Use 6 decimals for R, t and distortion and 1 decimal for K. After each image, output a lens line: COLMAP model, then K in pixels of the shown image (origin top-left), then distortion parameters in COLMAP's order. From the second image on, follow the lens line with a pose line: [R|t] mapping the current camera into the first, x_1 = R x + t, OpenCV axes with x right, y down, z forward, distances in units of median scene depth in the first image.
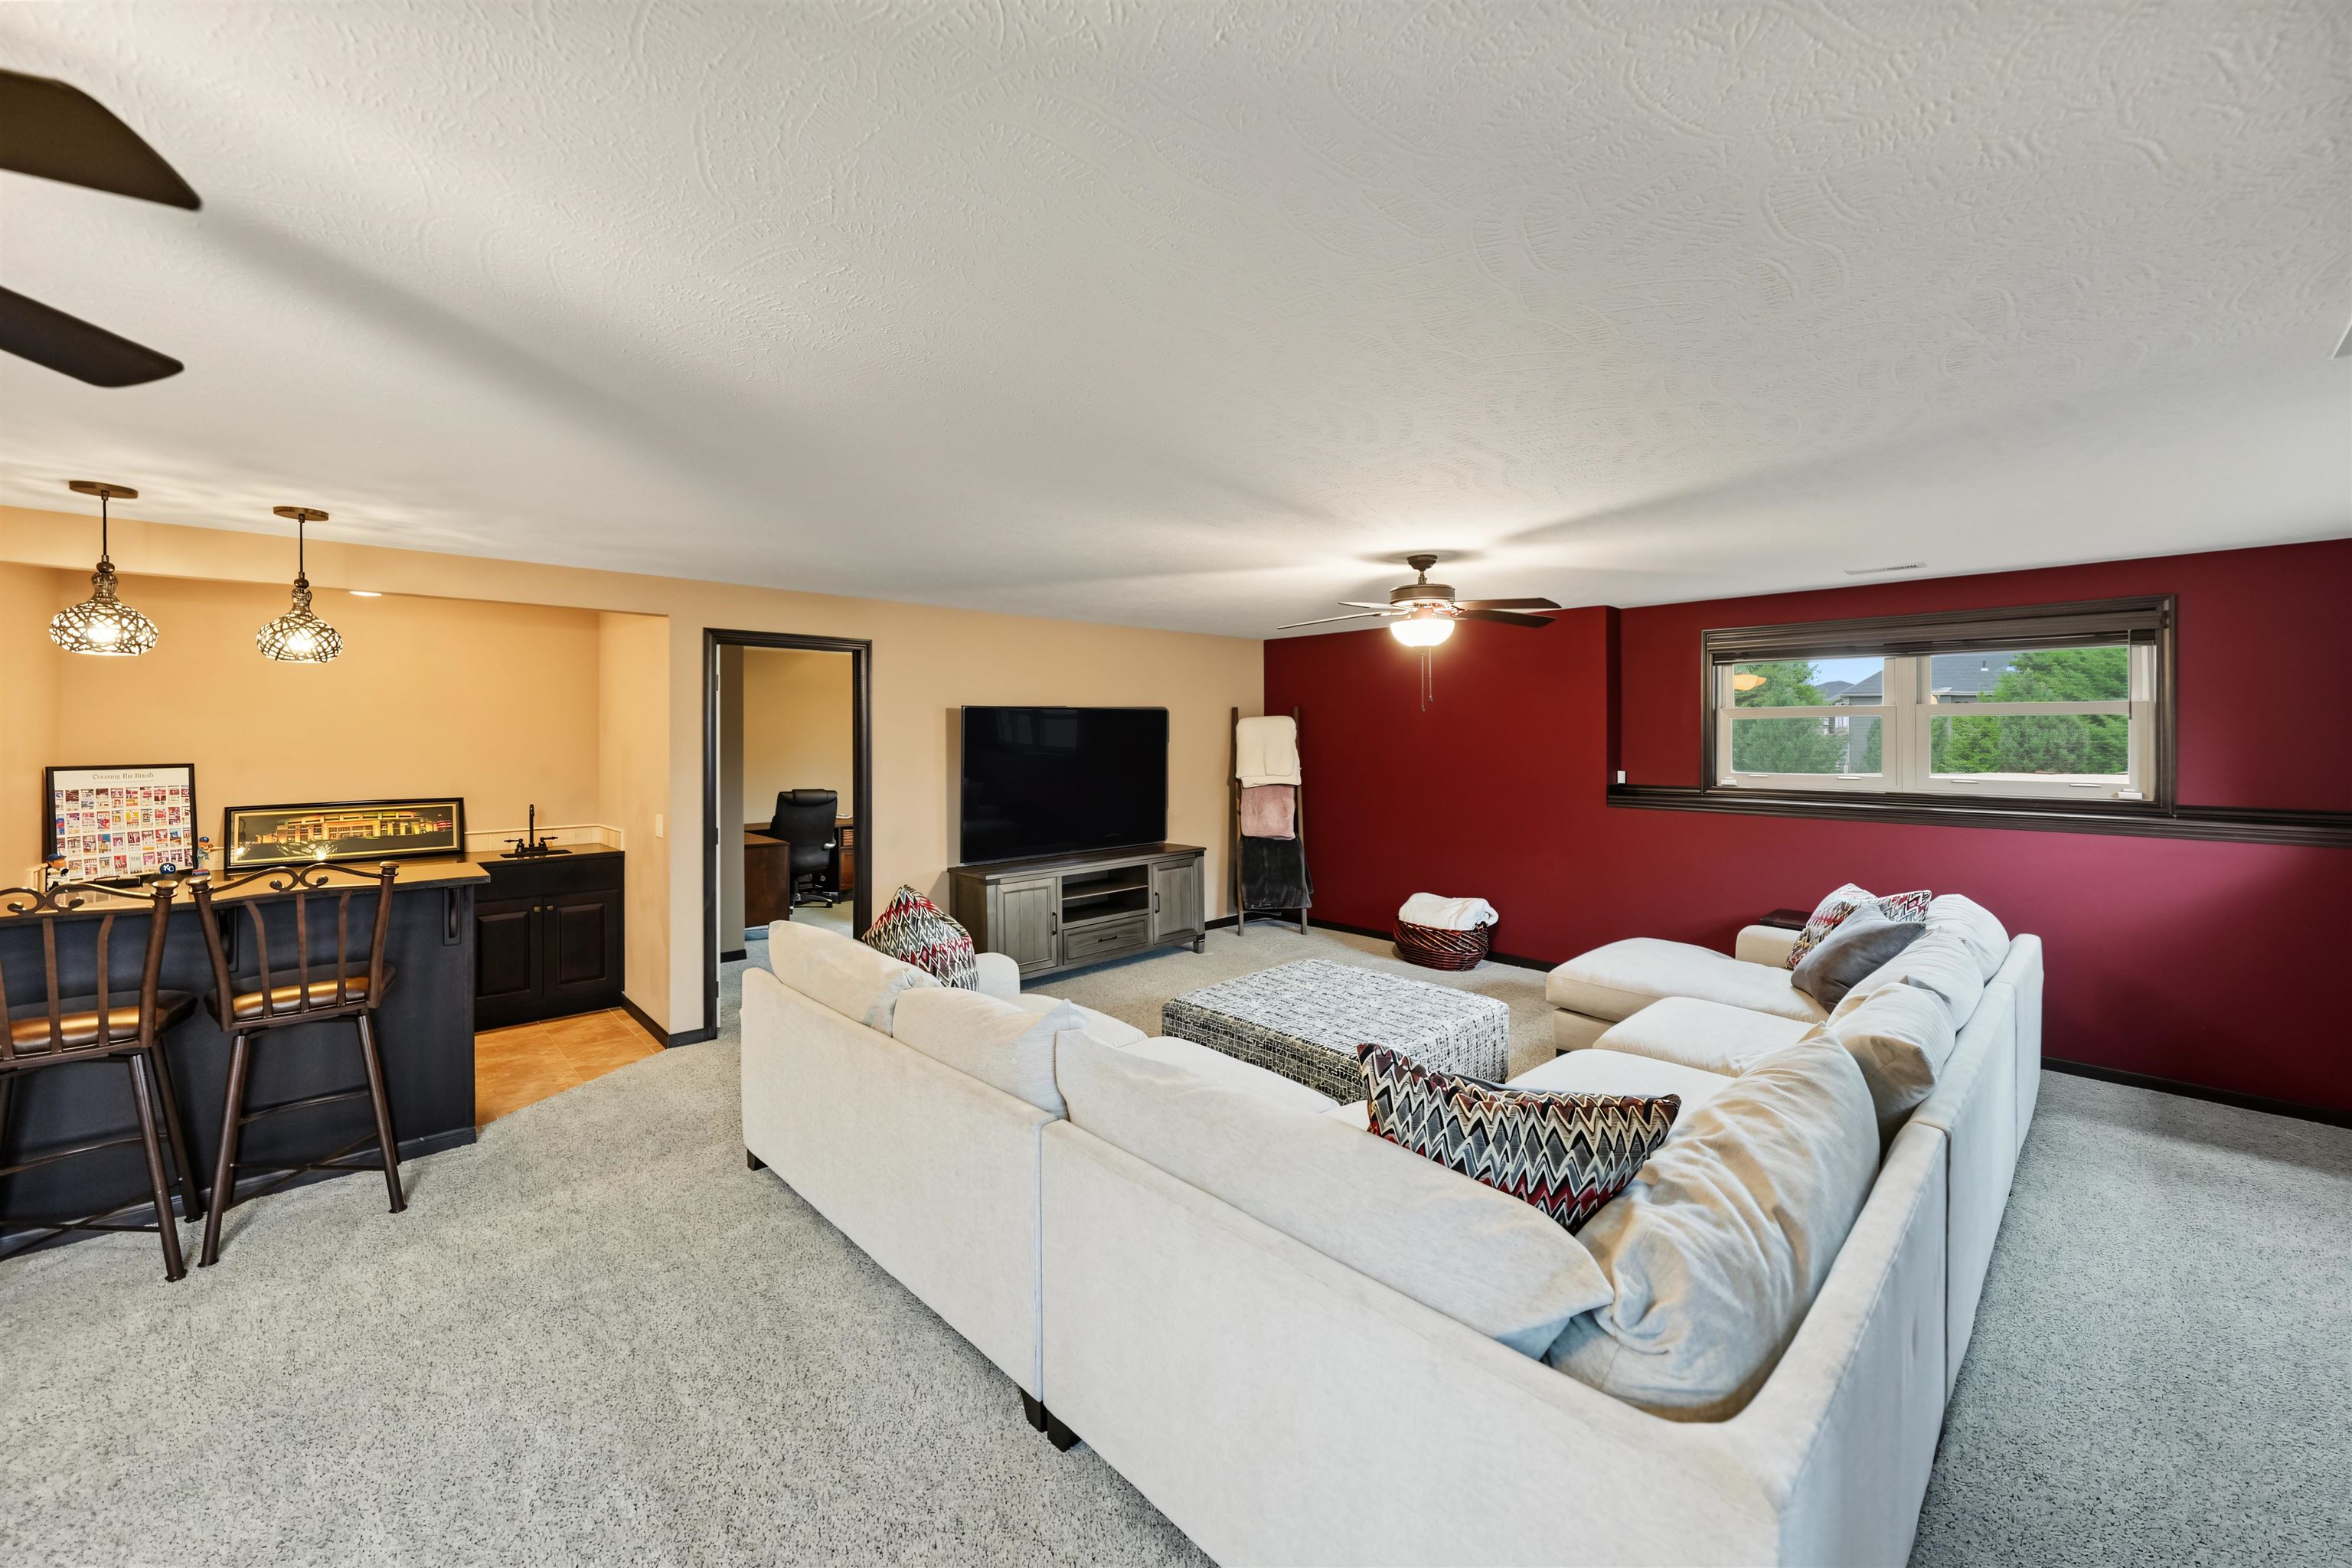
lens RADIAL K [[889.4, 0, 1167.5], [0, 889.4, 742.3], [0, 0, 1]] dist [-0.003982, -0.000238]
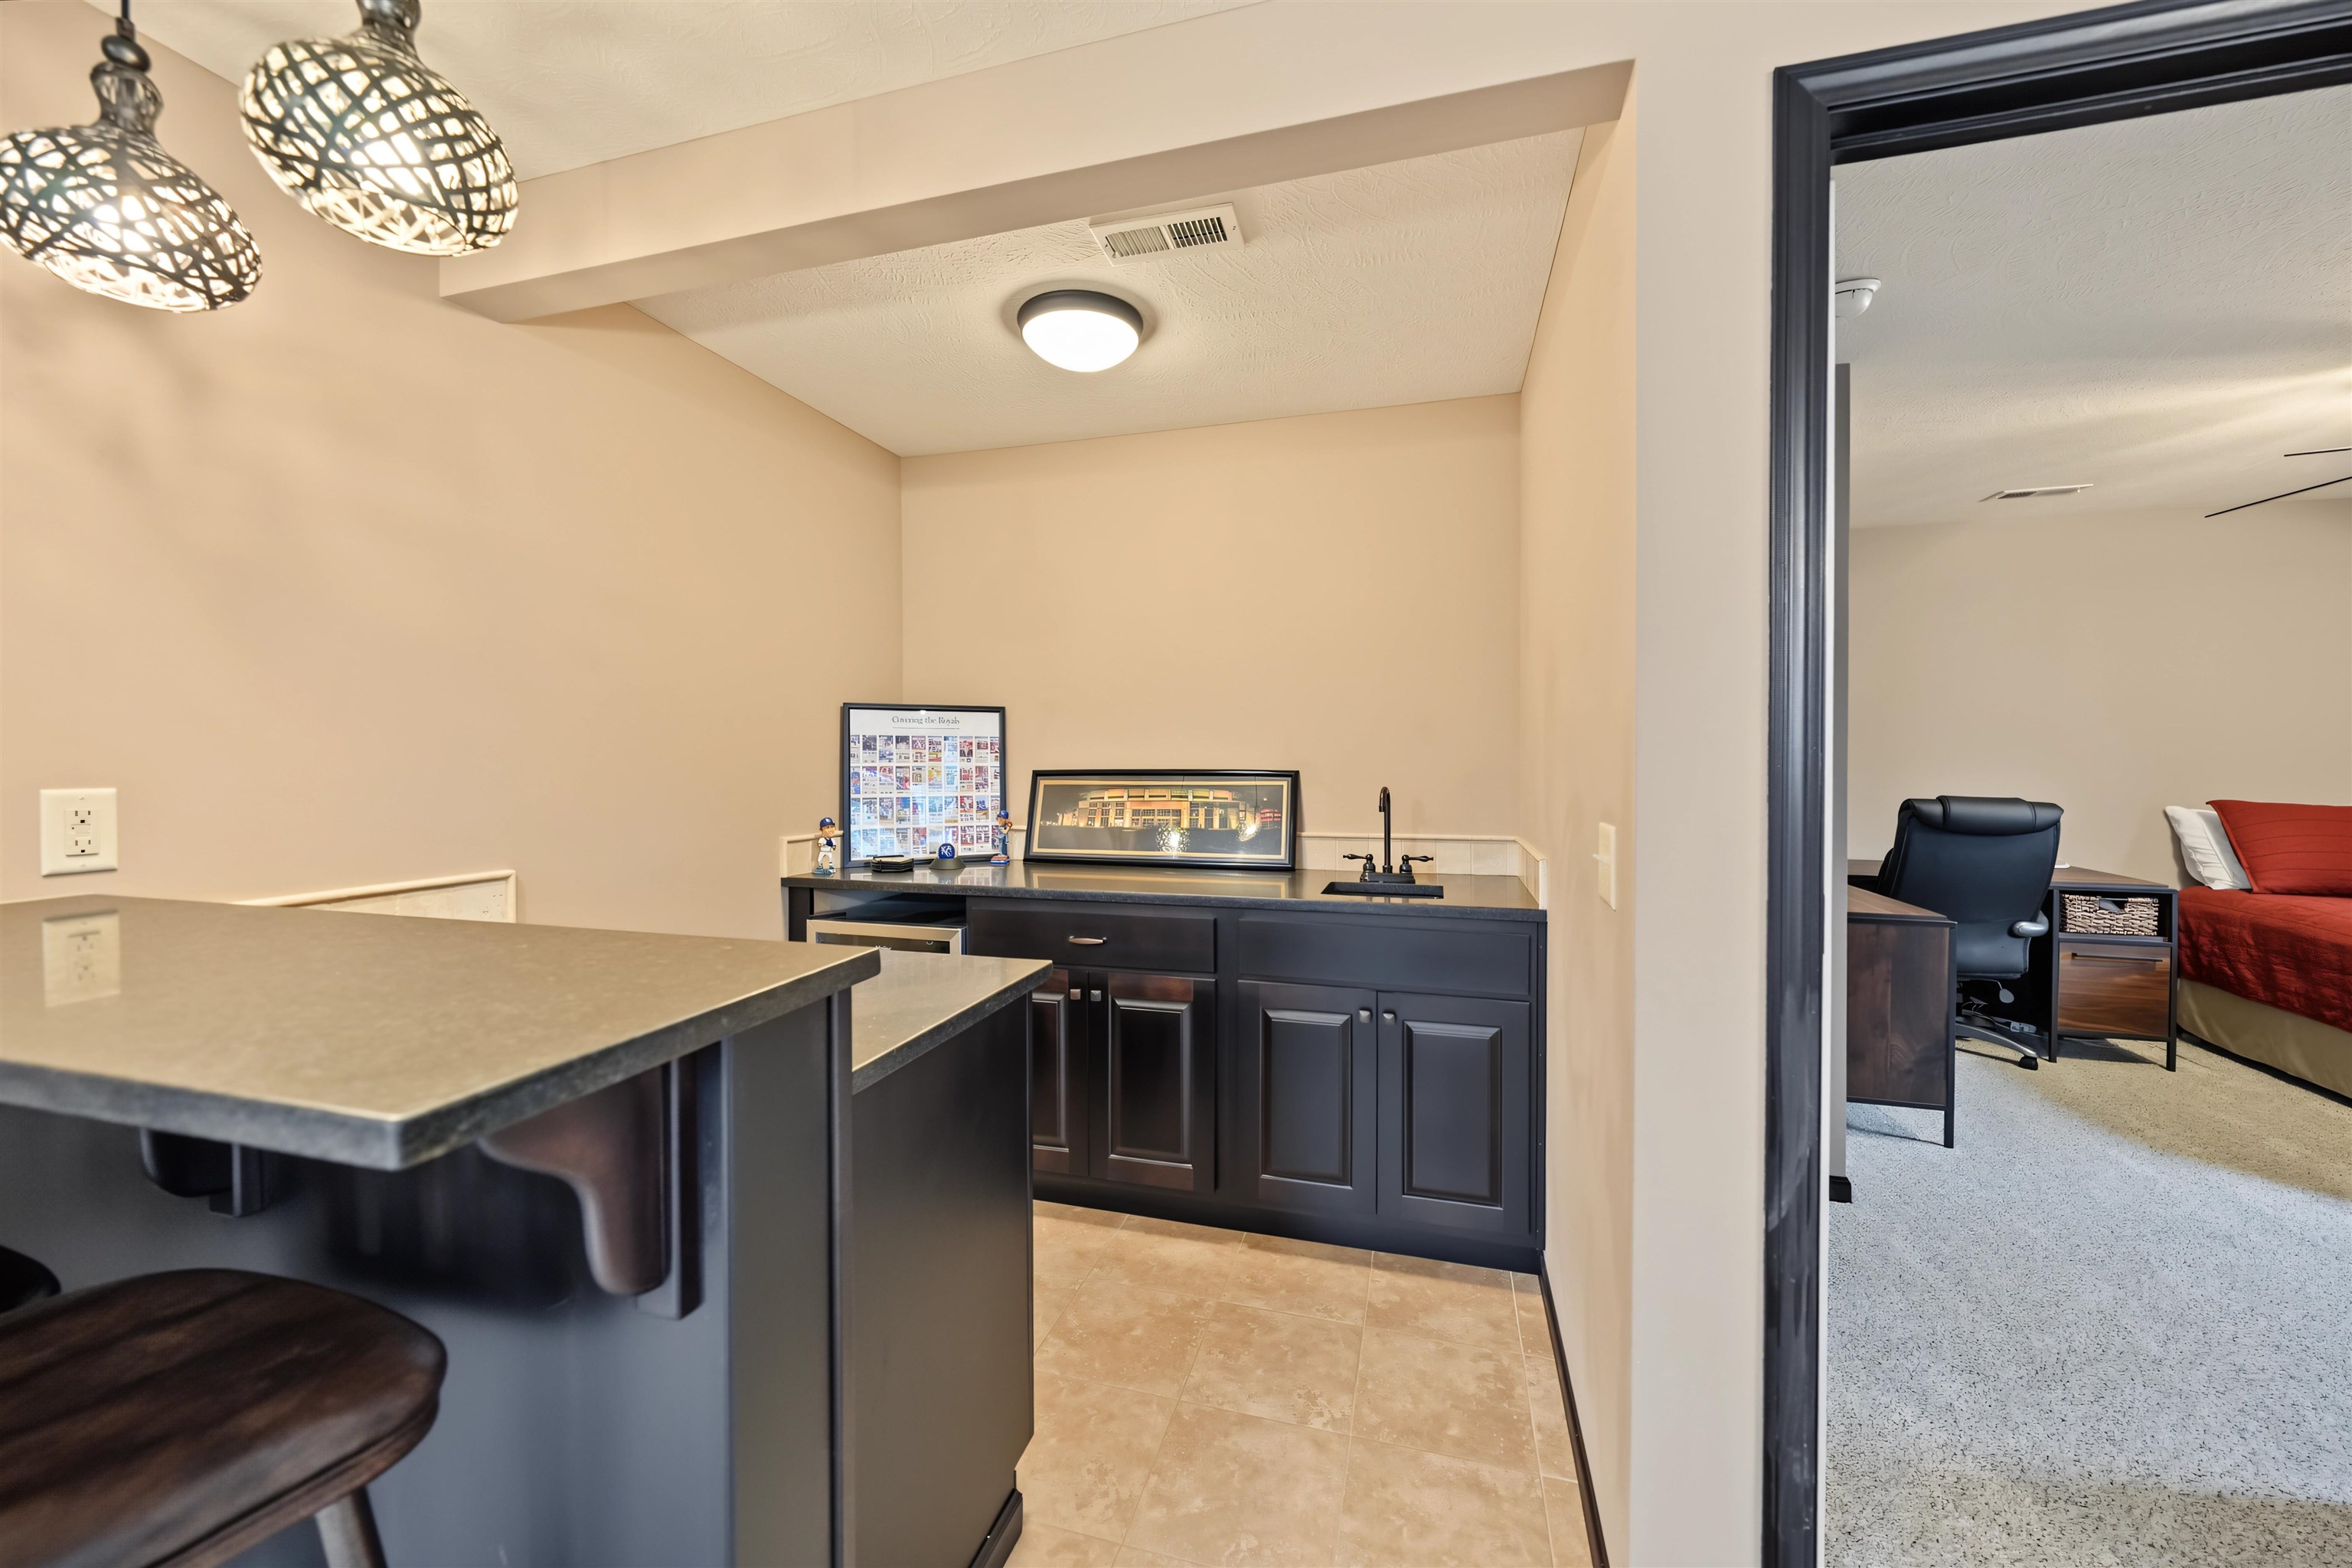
lens RADIAL K [[889.4, 0, 1175.3], [0, 889.4, 764.2], [0, 0, 1]] dist [-0.003982, -0.000238]
pose [[0.513177, 0.012543, -0.858191, -0.376516], [-0.008373, 0.999919, 0.009607, 0.057143], [0.858242, 0.002256, 0.513241, 0.691036]]
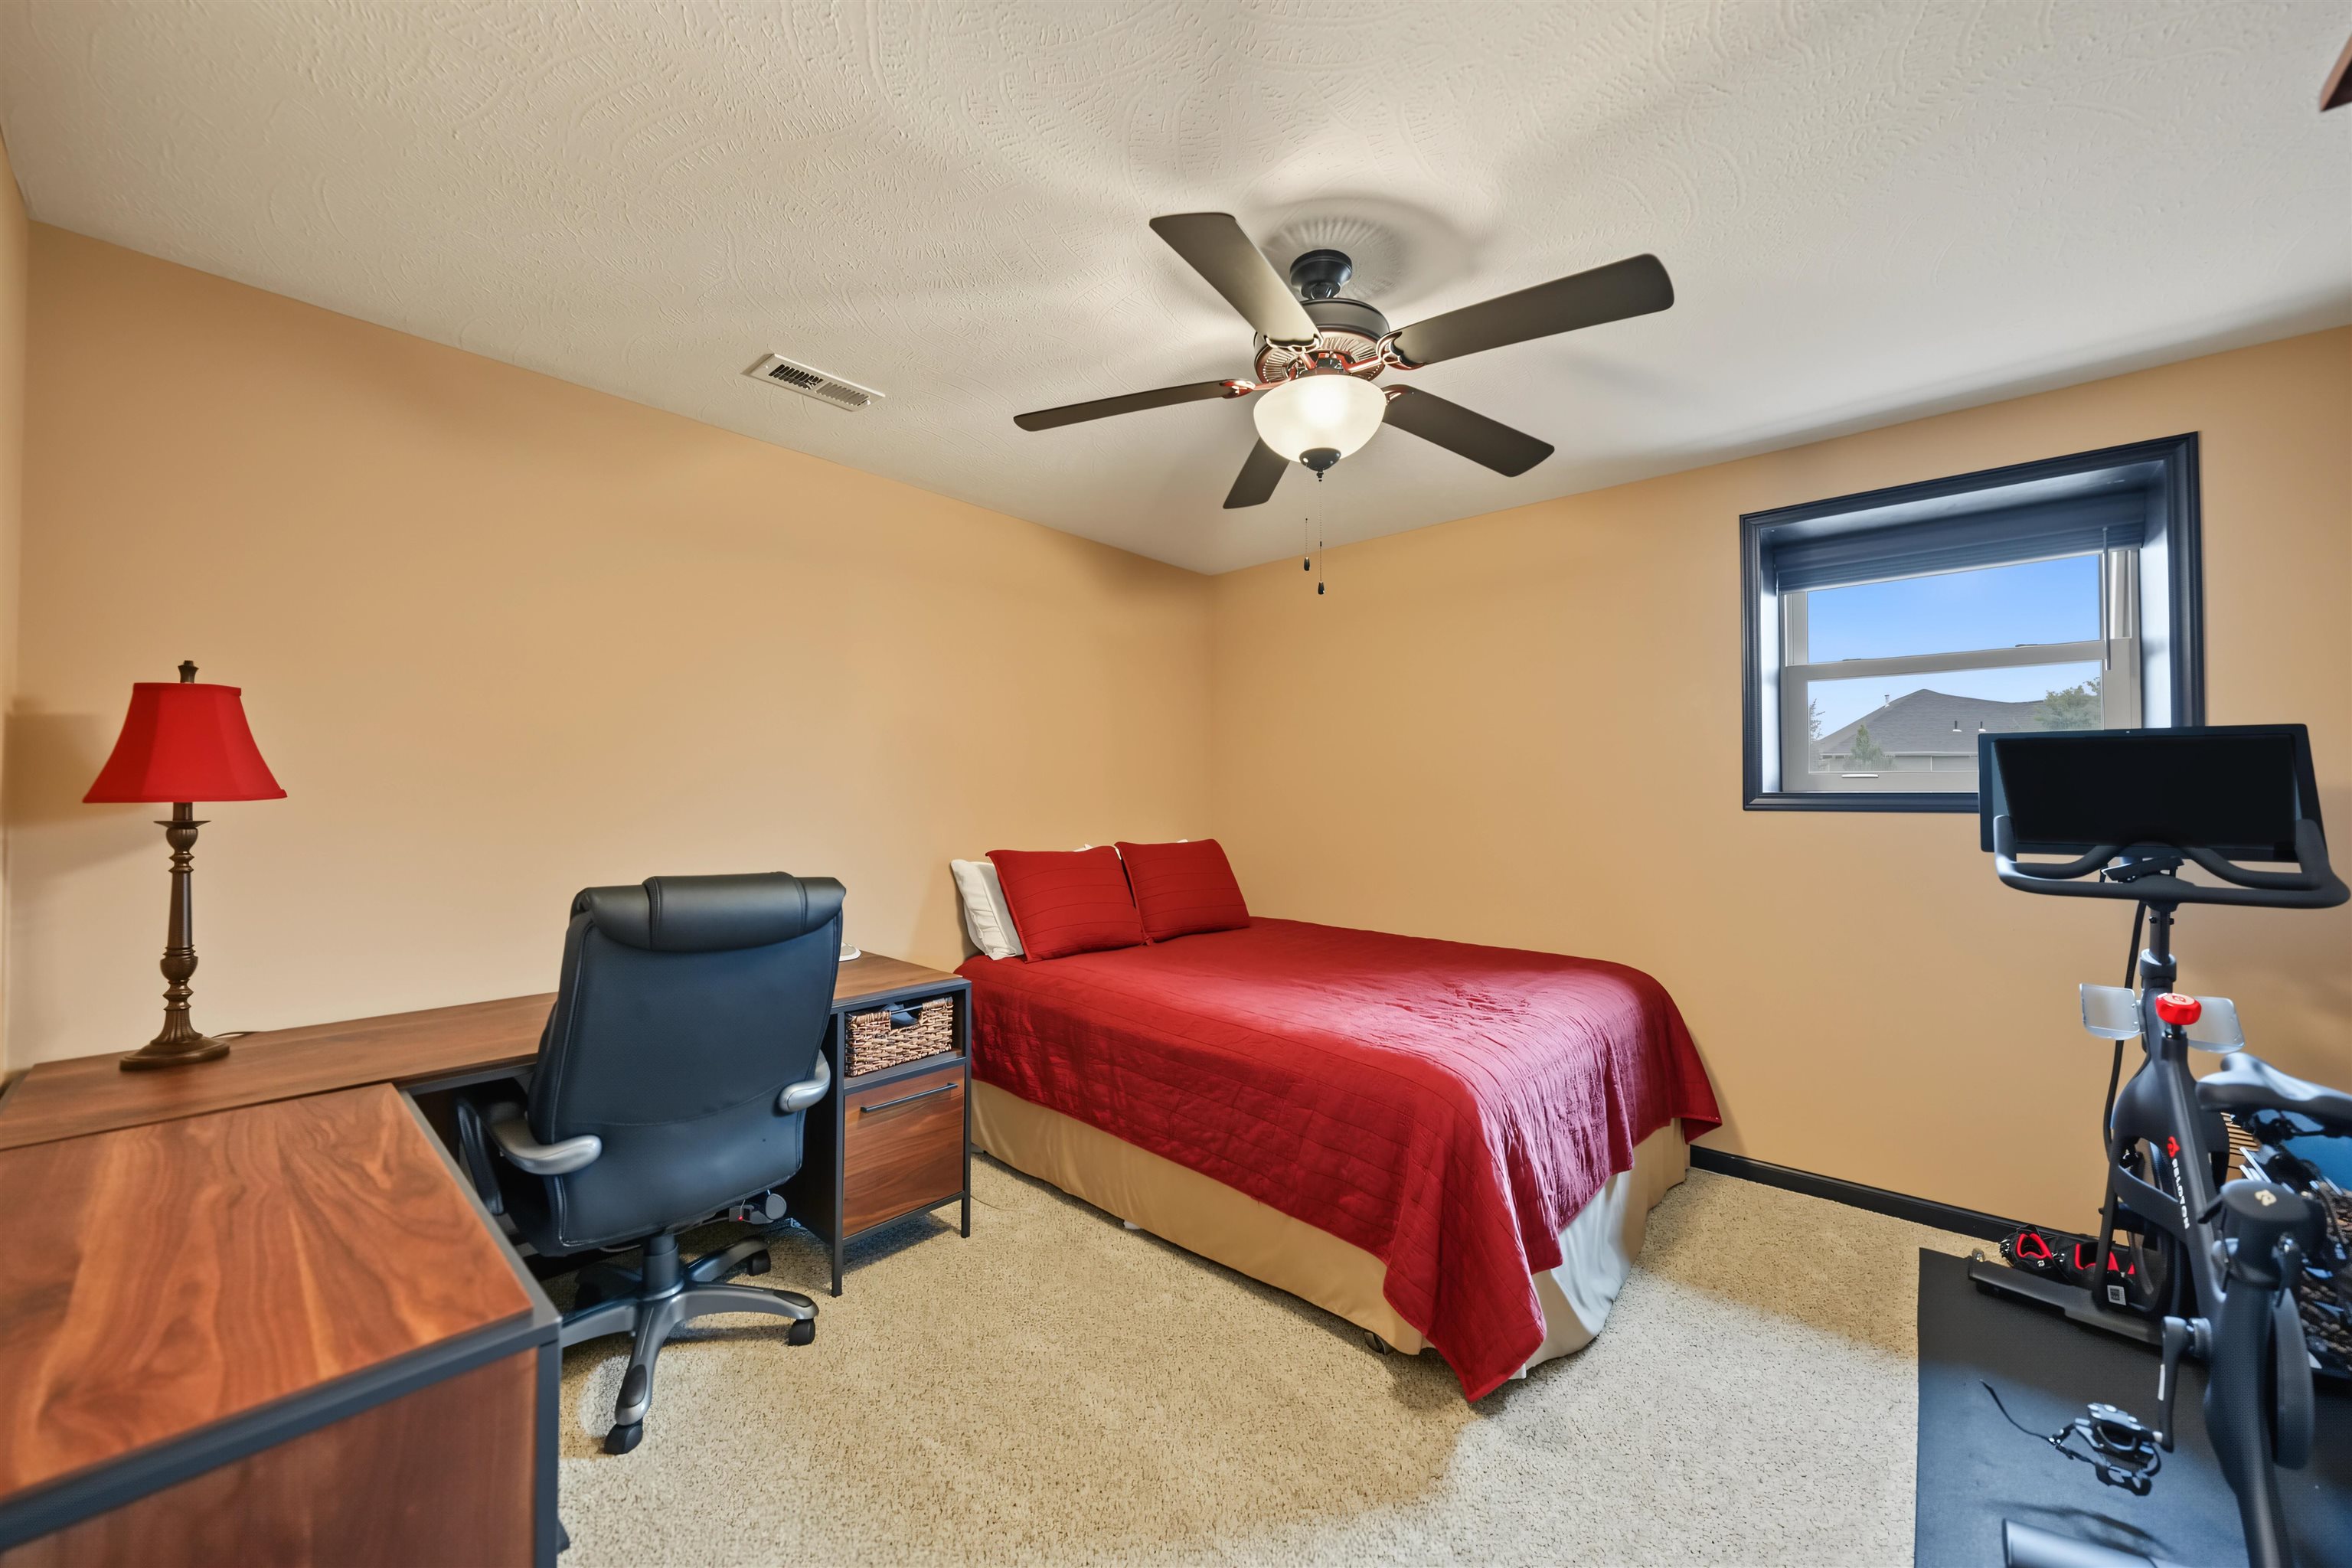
lens RADIAL K [[889.4, 0, 1178.3], [0, 889.4, 783.9], [0, 0, 1]] dist [-0.003982, -0.000238]
pose [[0.996176, 0.007048, 0.087083, -0.504877], [-0.004650, 0.999605, -0.027709, 0.056923], [-0.087244, 0.027198, 0.995816, 1.250784]]
